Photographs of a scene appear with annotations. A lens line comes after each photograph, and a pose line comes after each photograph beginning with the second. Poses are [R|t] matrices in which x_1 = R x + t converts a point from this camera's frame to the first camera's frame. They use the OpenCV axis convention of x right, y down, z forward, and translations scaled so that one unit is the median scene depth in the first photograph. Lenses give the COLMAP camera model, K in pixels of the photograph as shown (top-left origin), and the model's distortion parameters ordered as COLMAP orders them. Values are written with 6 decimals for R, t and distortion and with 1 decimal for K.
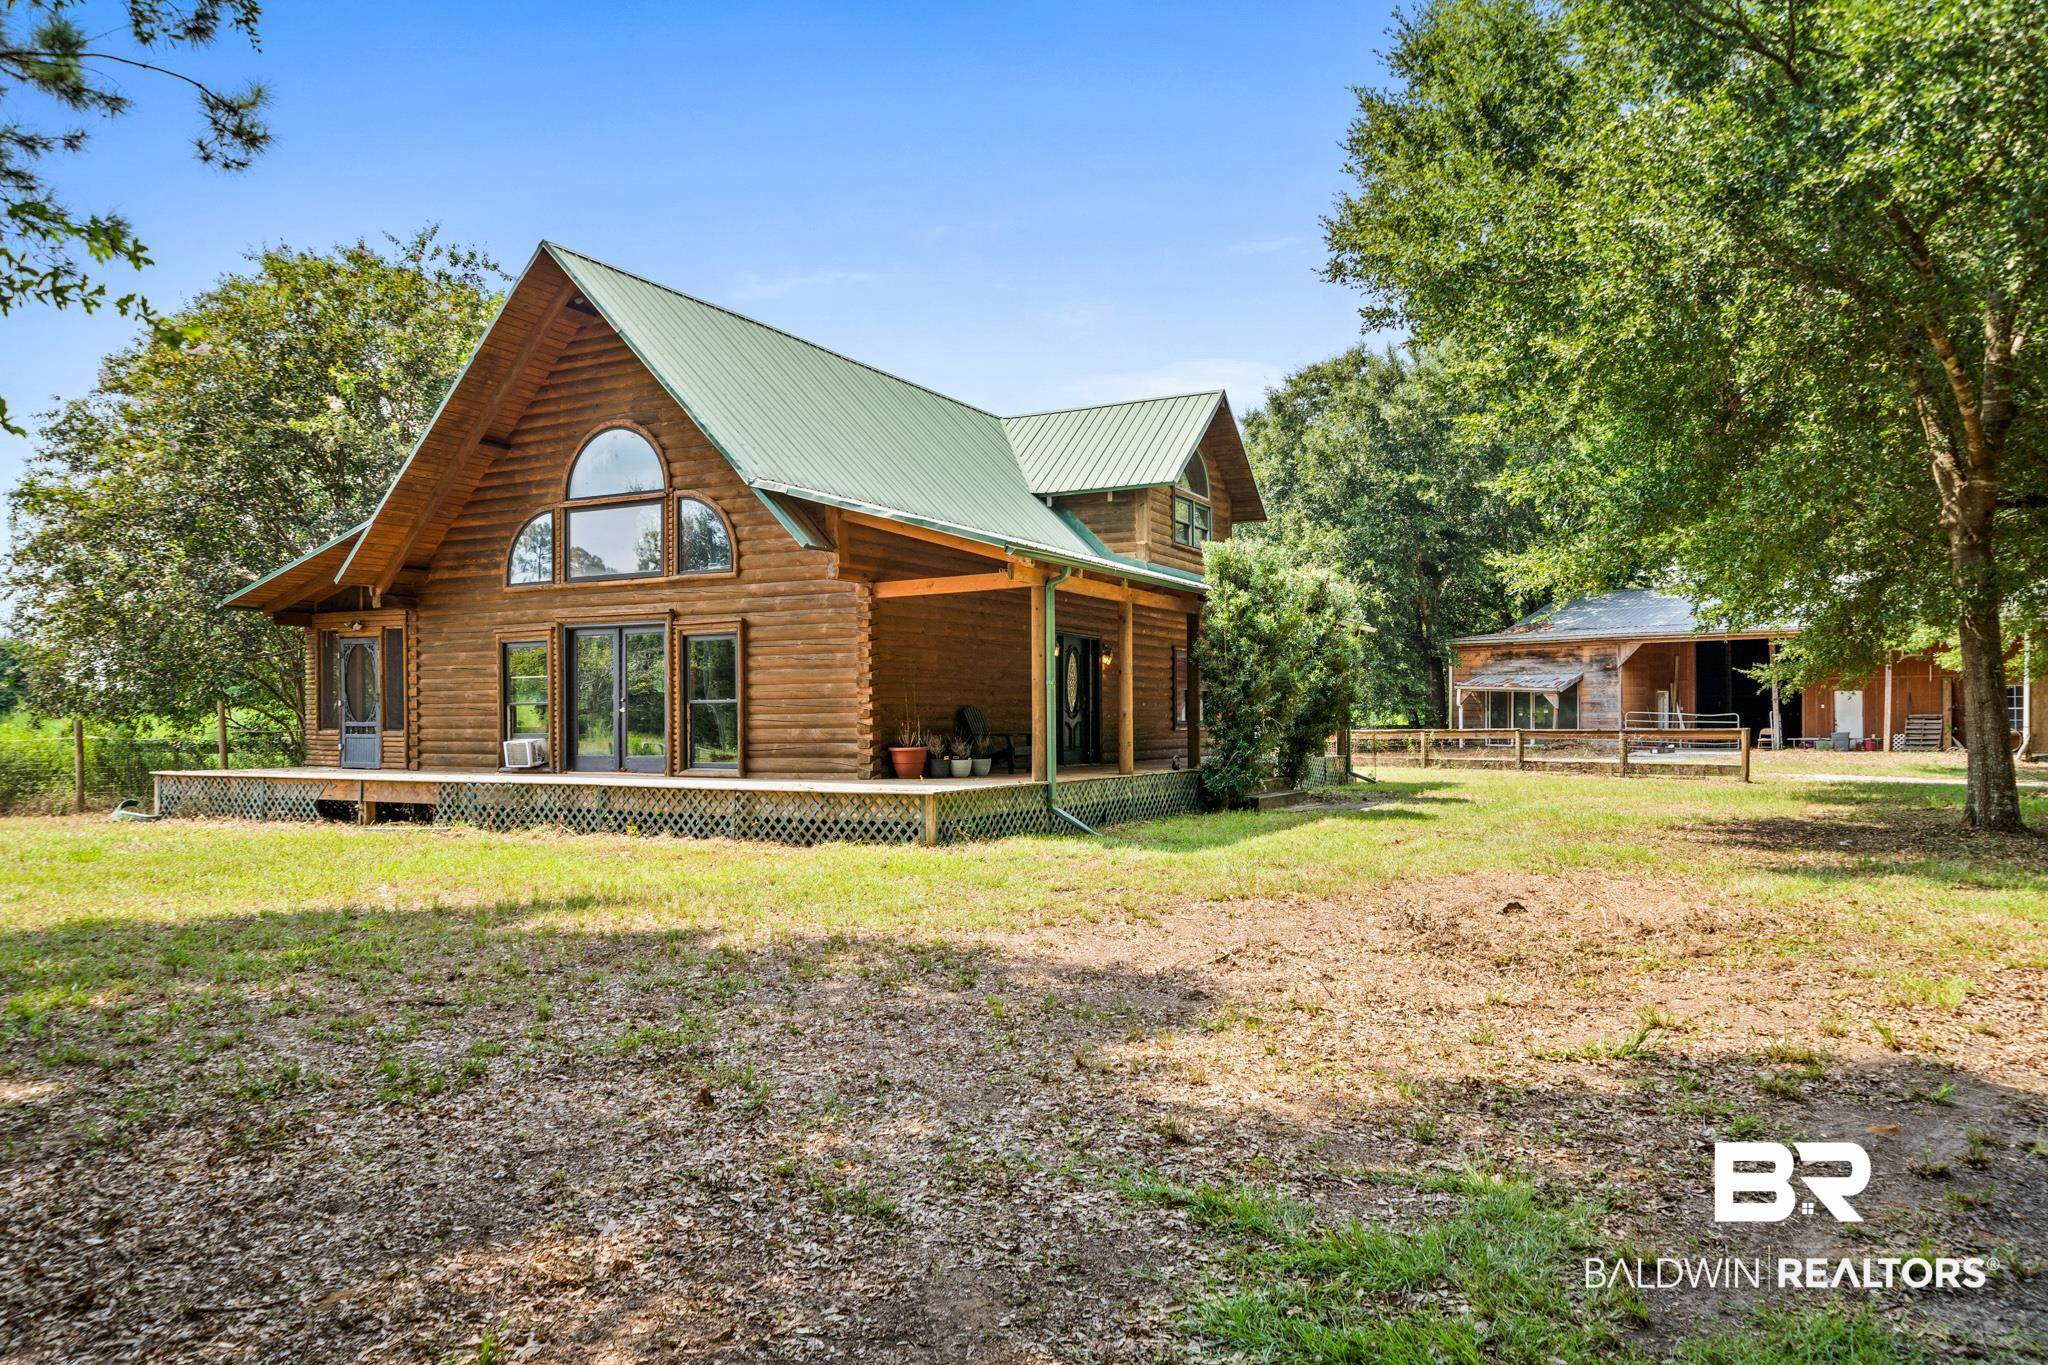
lens RADIAL K [[1387.4, 0, 1024.0], [0, 1387.4, 682.5], [0, 0, 1]] dist [-0.002264, 0.003160]
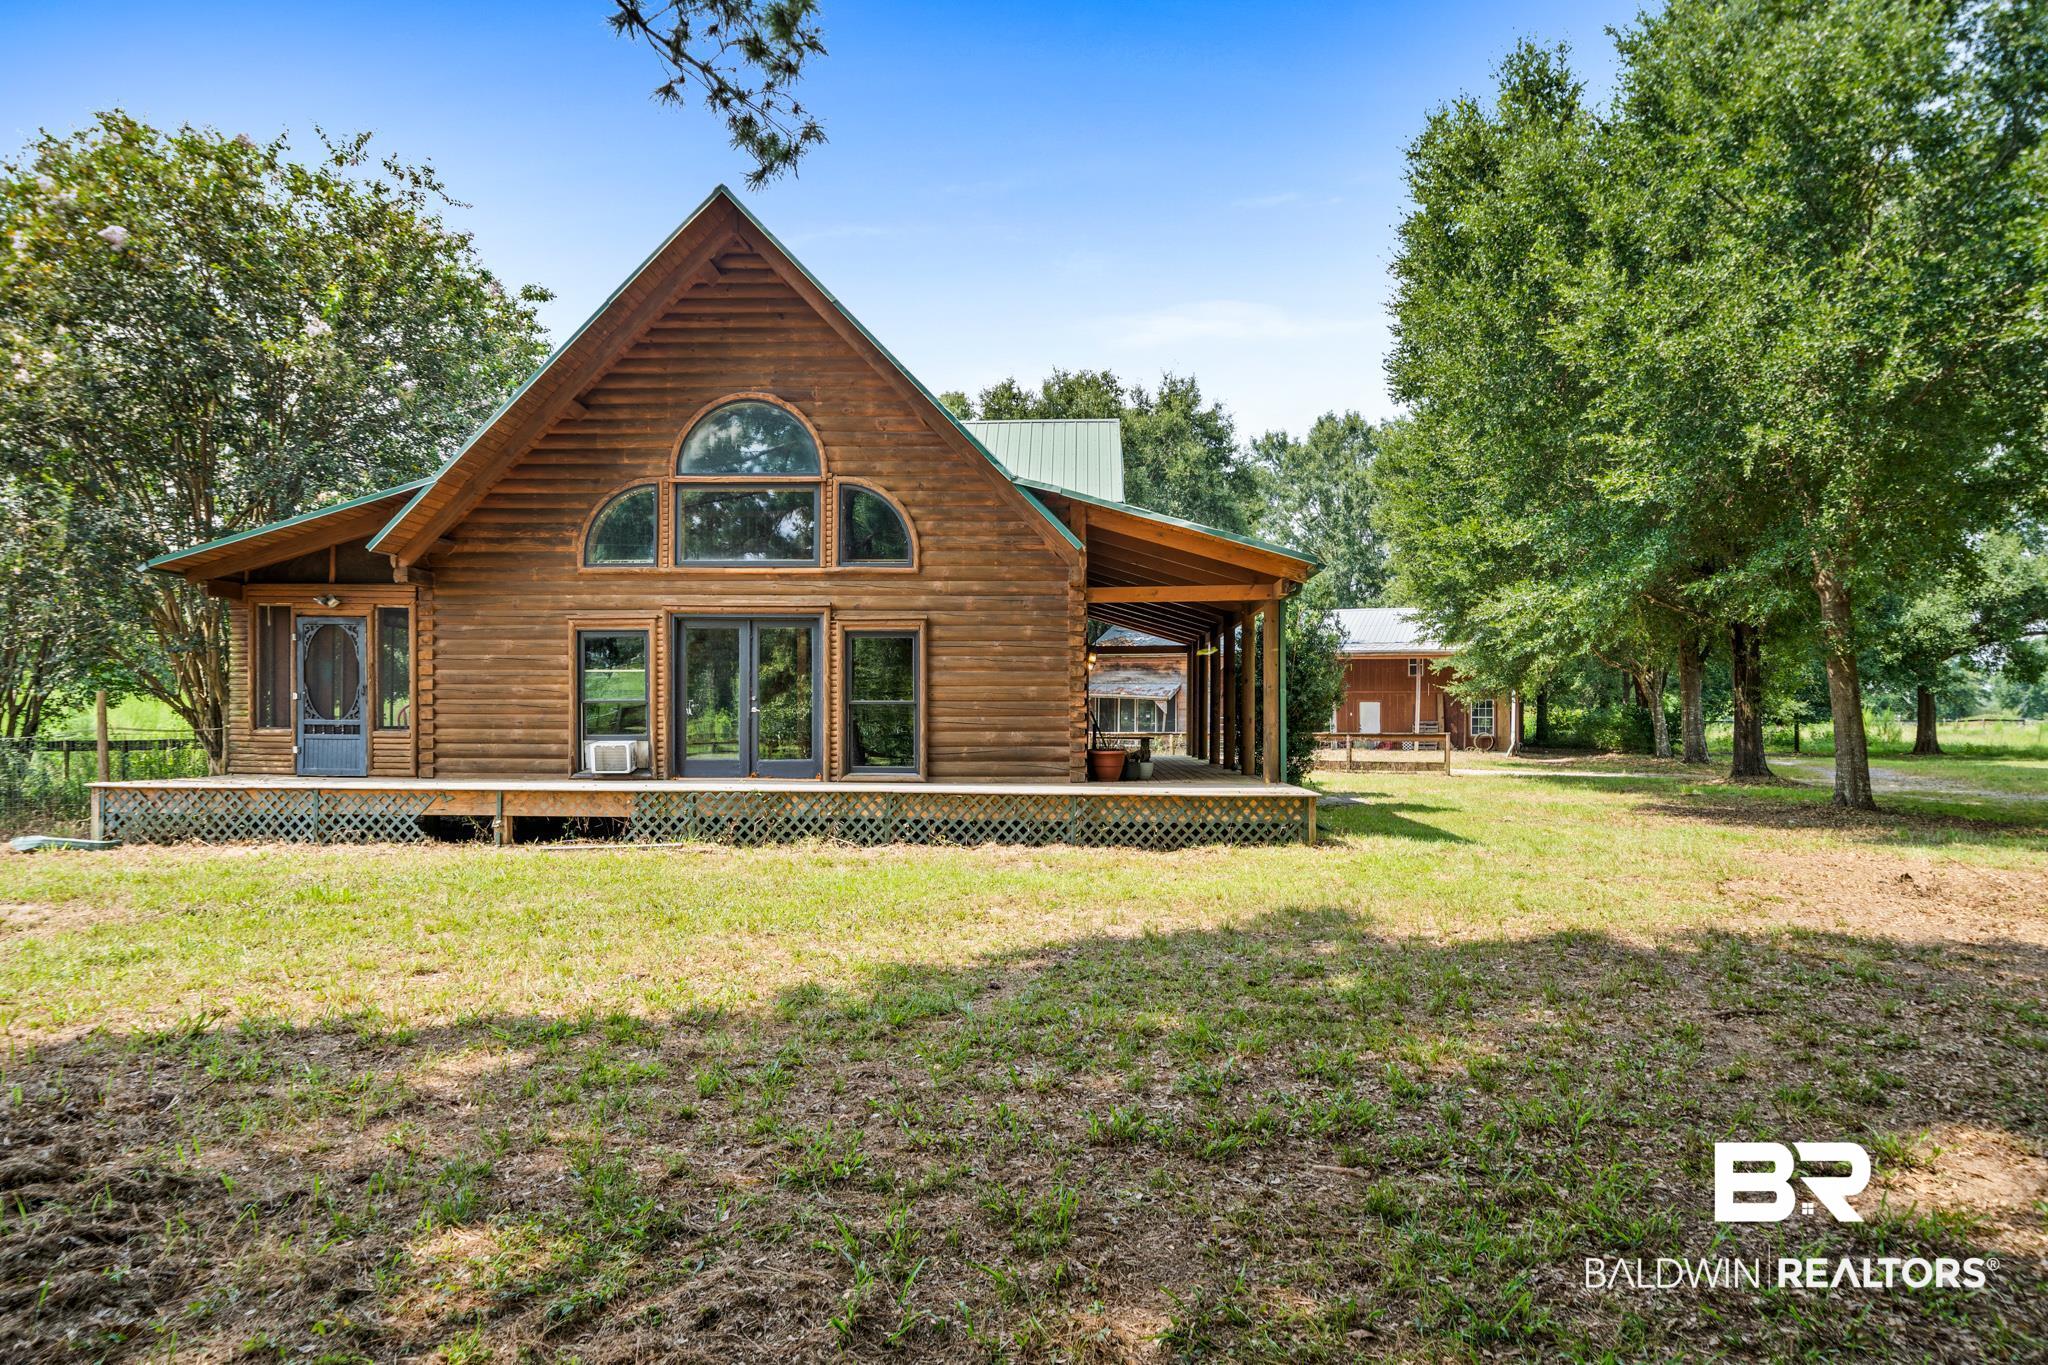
lens RADIAL K [[1314.3, 0, 1024.0], [0, 1314.3, 682.5], [0, 0, 1]] dist [-0.000128, -0.003556]
pose [[0.901665, 0.020819, 0.431934, -0.517309], [-0.020311, 0.999777, -0.005791, 0.003361], [-0.431959, -0.003551, 0.901886, 0.145412]]
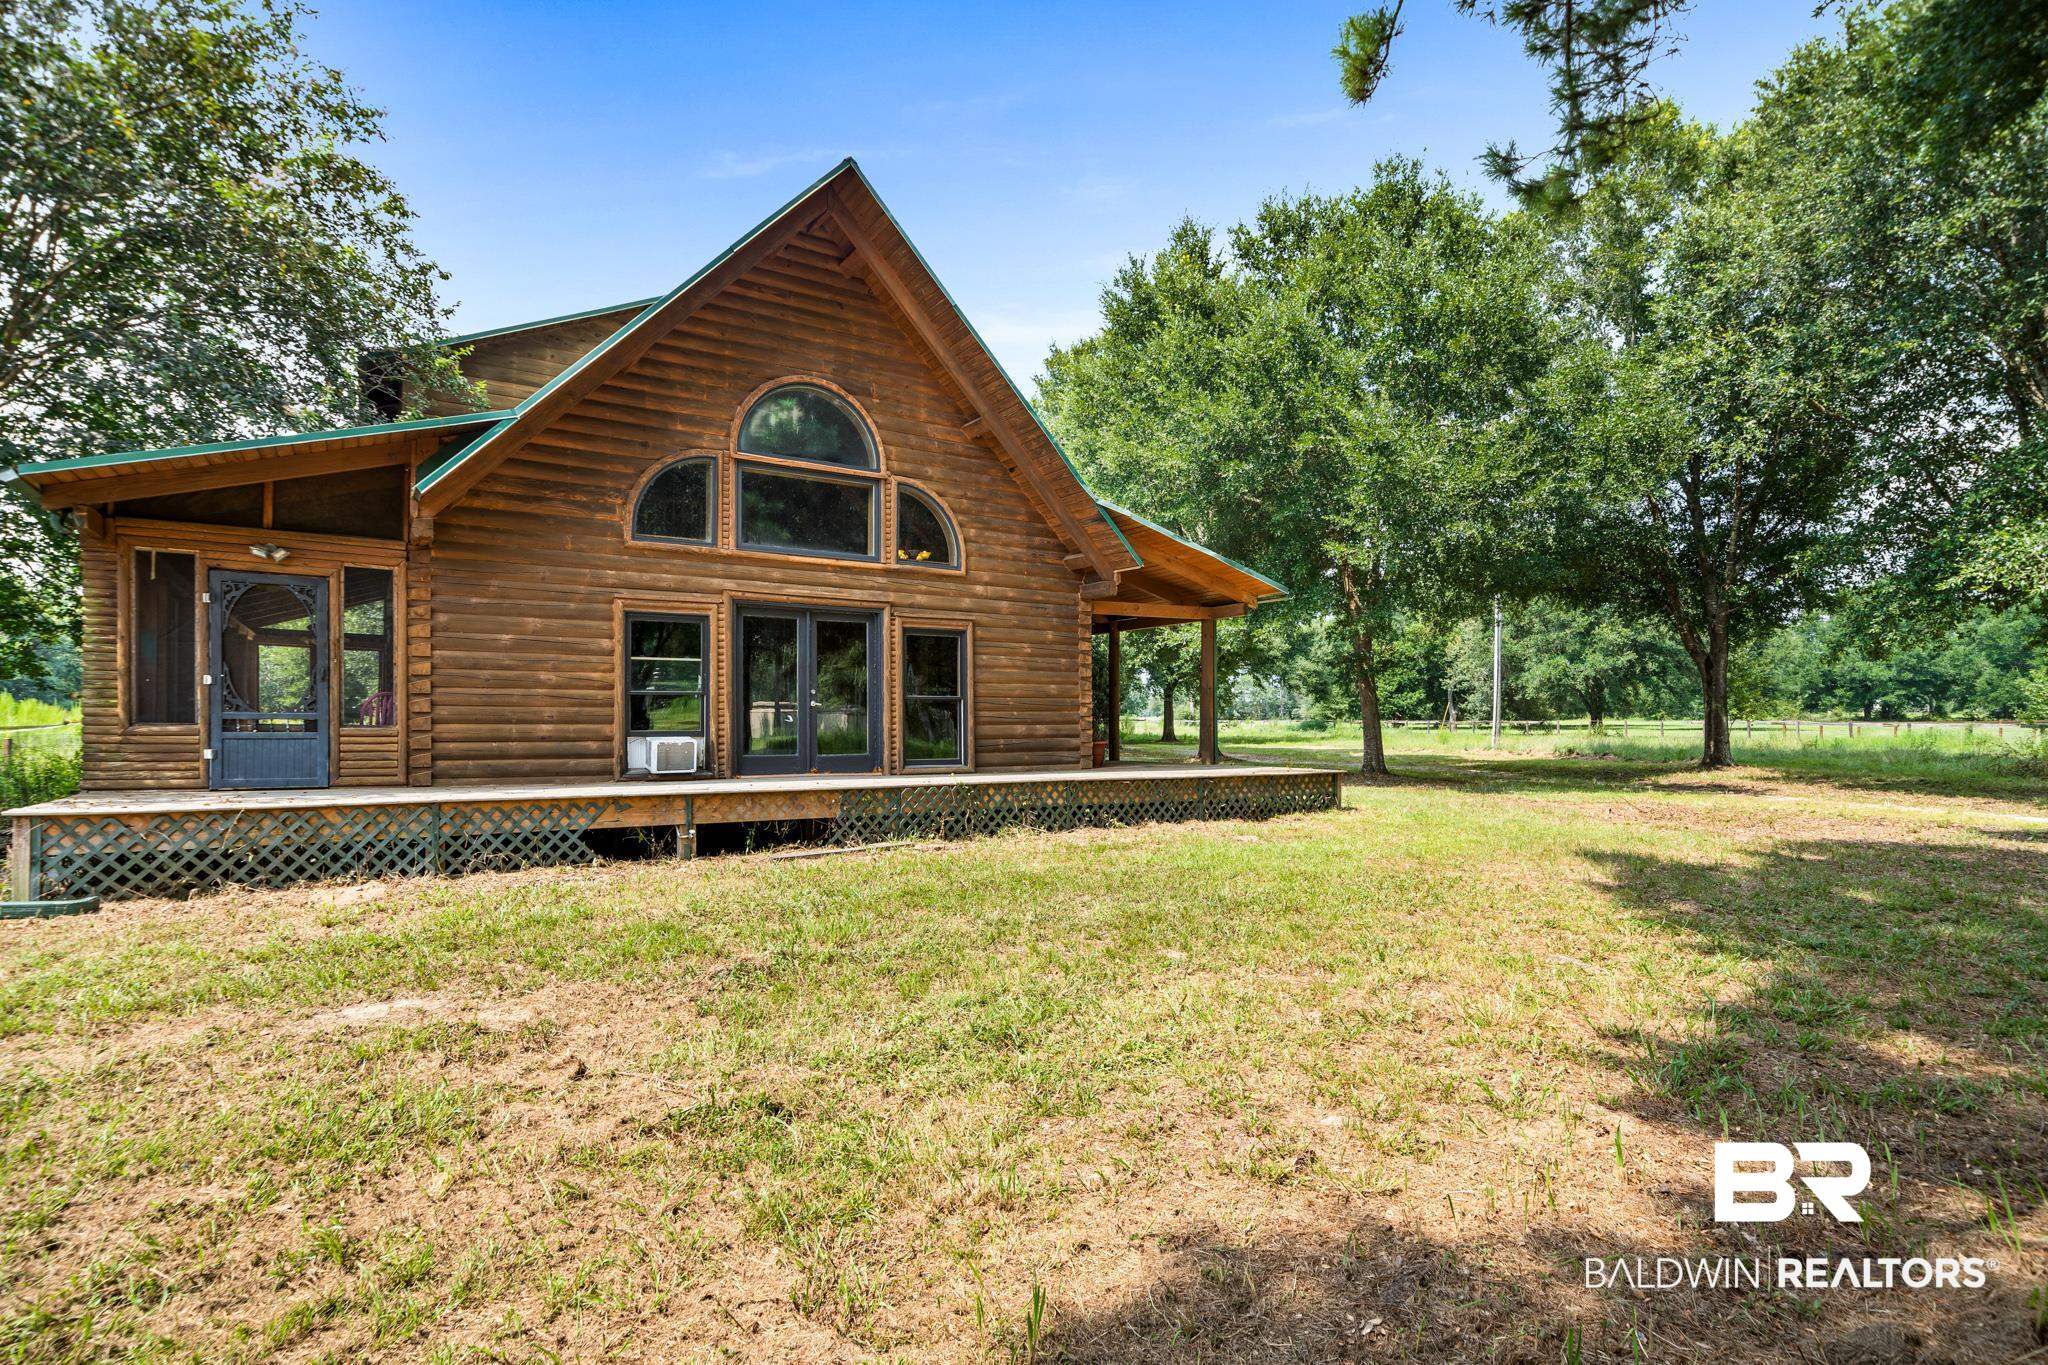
lens RADIAL K [[1037.6, 0, 1022.0], [0, 1037.6, 696.9], [0, 0, 1]] dist [-0.000713, 0.000188]
pose [[0.492733, 0.028359, 0.869718, -0.825597], [-0.027715, 0.999473, -0.016888, 0.023749], [-0.869739, -0.015783, 0.493260, 0.570012]]
